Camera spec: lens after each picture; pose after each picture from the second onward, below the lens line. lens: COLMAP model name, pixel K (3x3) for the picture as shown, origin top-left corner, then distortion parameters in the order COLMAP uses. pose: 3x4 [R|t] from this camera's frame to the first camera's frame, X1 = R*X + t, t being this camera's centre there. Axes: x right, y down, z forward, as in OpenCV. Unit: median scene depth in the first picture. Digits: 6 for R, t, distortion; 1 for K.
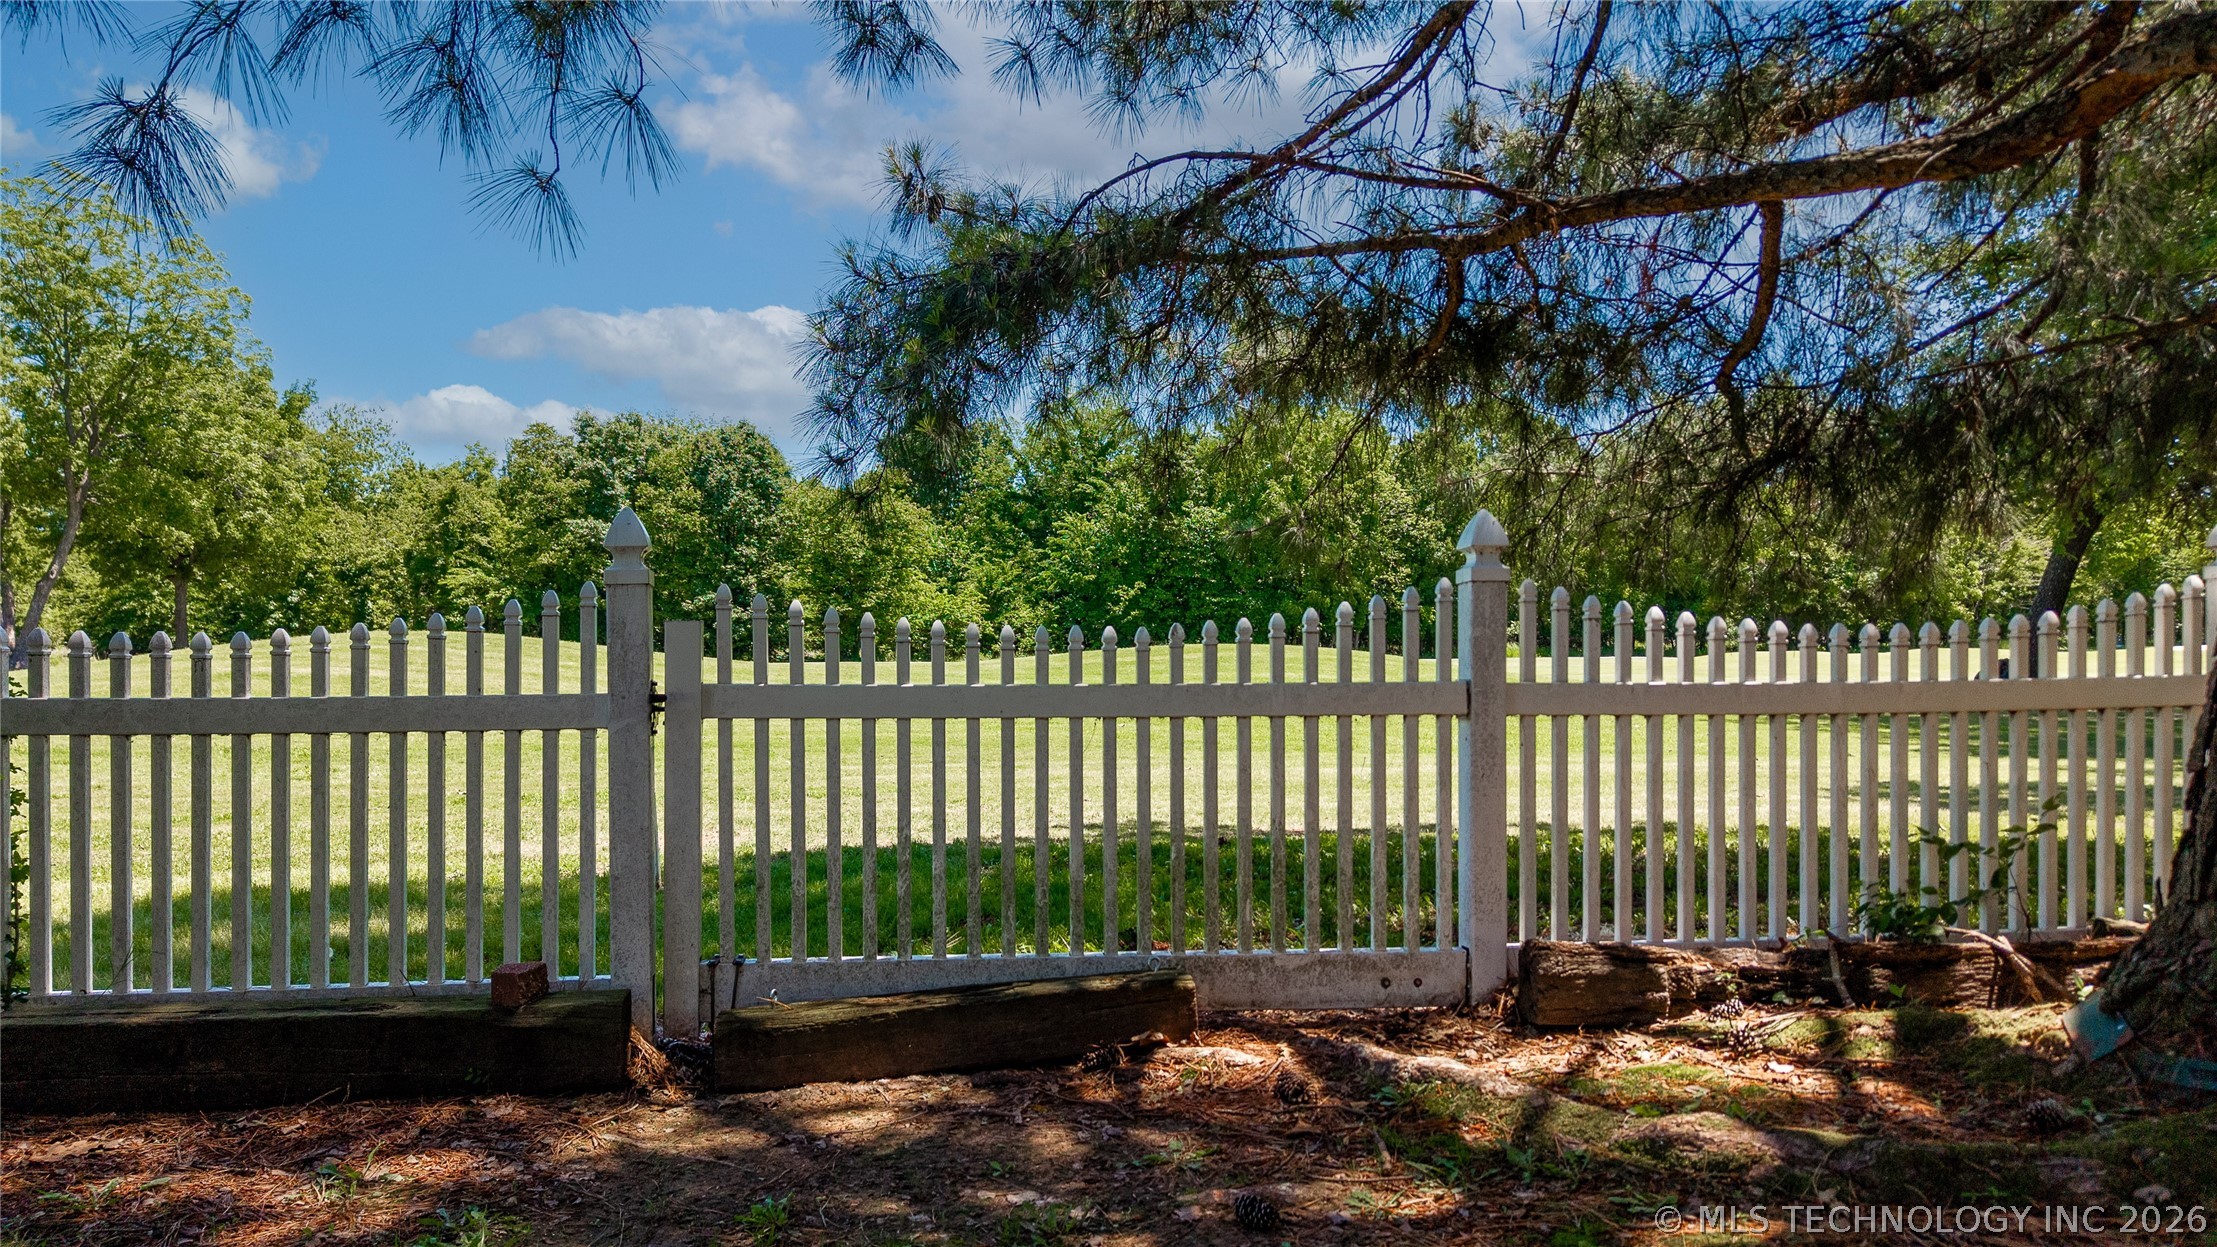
lens RADIAL K [[1509.3, 0, 1094.3], [0, 1509.3, 633.8], [0, 0, 1]] dist [0.049538, -0.056905]
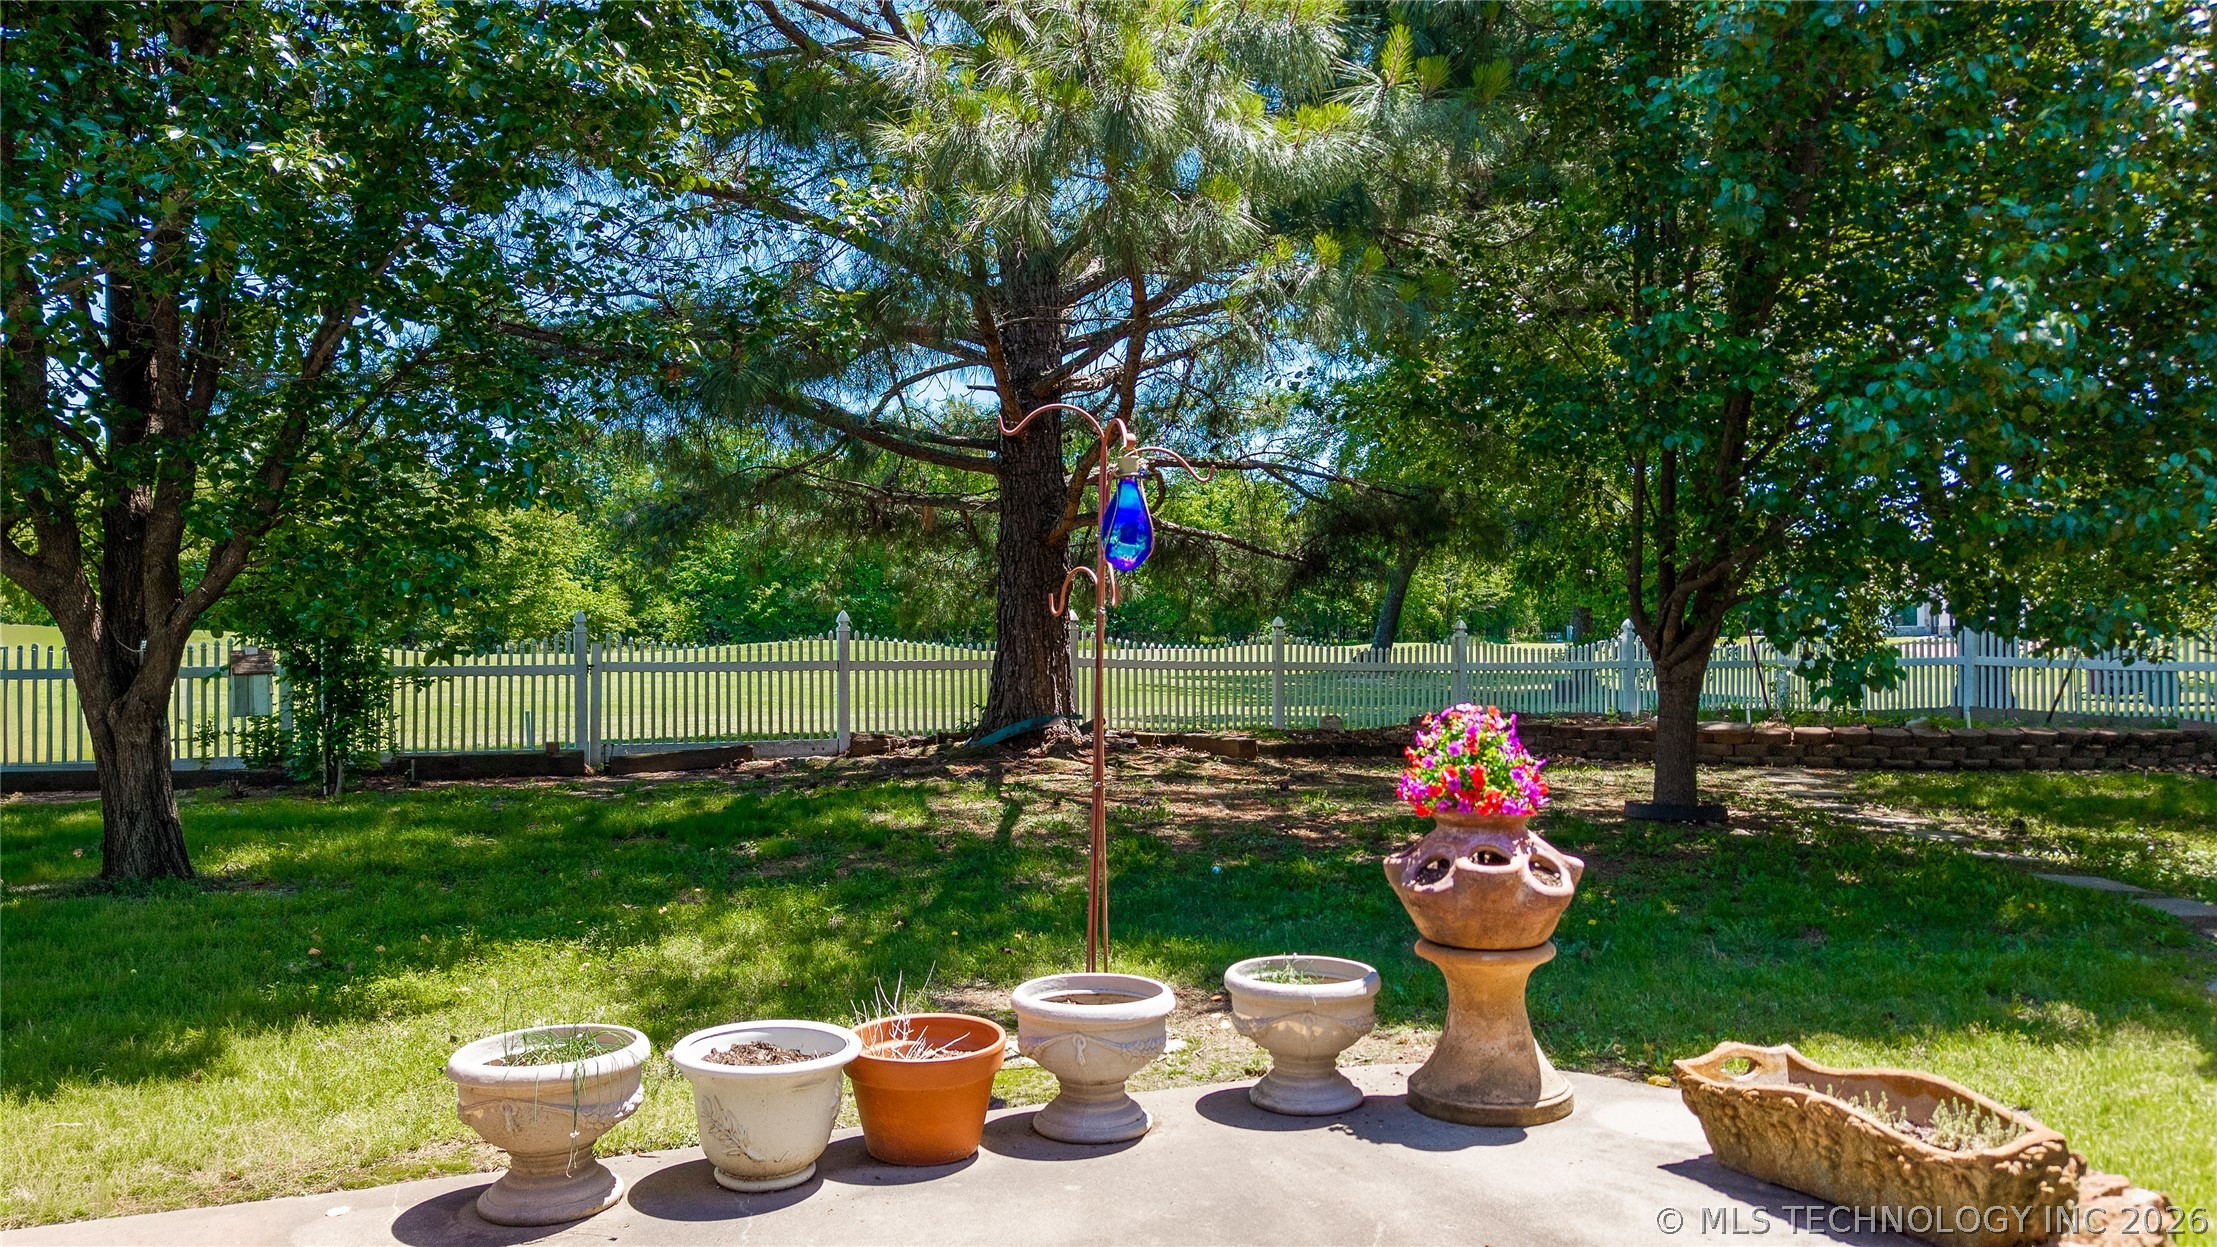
lens RADIAL K [[1509.3, 0, 1094.3], [0, 1509.3, 633.8], [0, 0, 1]] dist [0.049538, -0.056905]
pose [[0.972944, 0.000706, 0.231038, 0.001294], [-0.001892, 0.999986, 0.004912, -0.002536], [-0.231032, -0.005216, 0.972932, -0.136262]]
